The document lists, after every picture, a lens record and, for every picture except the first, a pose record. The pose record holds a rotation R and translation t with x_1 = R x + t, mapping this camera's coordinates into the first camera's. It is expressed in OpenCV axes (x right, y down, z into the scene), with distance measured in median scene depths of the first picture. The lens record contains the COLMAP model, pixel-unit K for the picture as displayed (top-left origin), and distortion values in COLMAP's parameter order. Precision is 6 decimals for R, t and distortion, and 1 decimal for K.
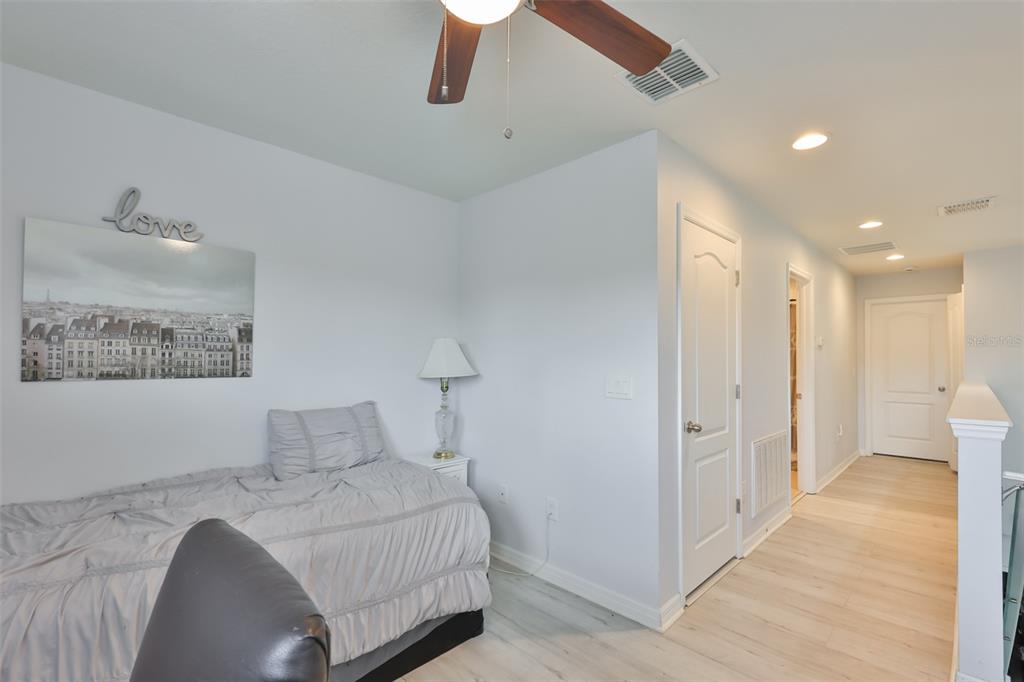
lens RADIAL K [[448.4, 0, 509.8], [0, 448.4, 351.3], [0, 0, 1]] dist [-0.001330, 0.000086]
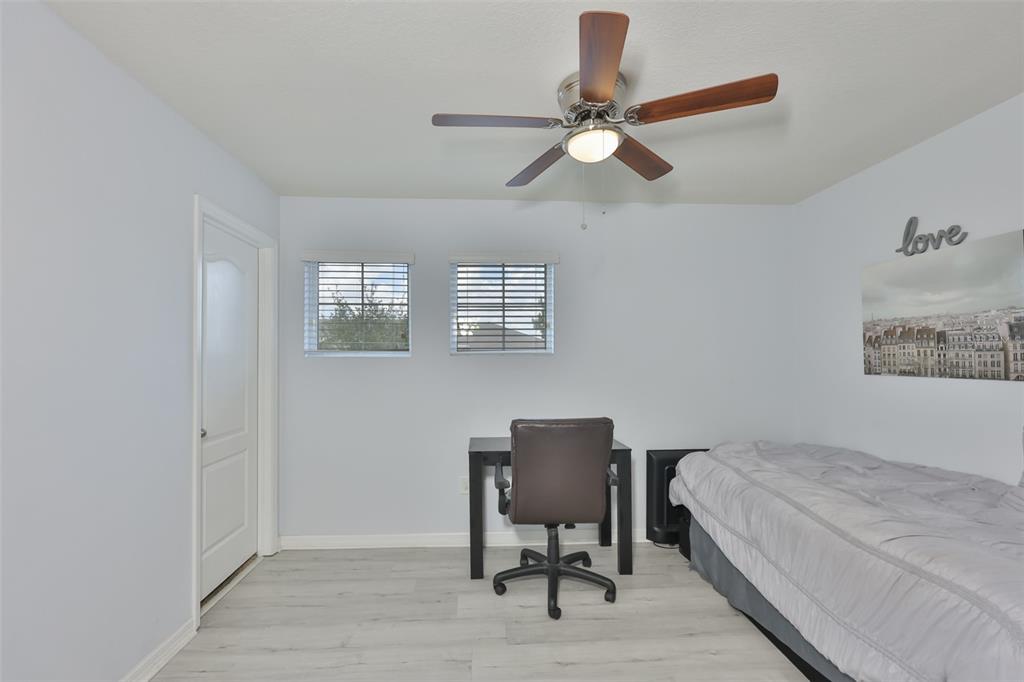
lens RADIAL K [[448.4, 0, 509.8], [0, 448.4, 351.3], [0, 0, 1]] dist [-0.001330, 0.000086]
pose [[-0.654982, -0.015955, -0.755476, 0.739177], [0.010470, 0.999489, -0.030187, 0.018843], [0.755572, -0.027682, -0.654481, 0.918371]]
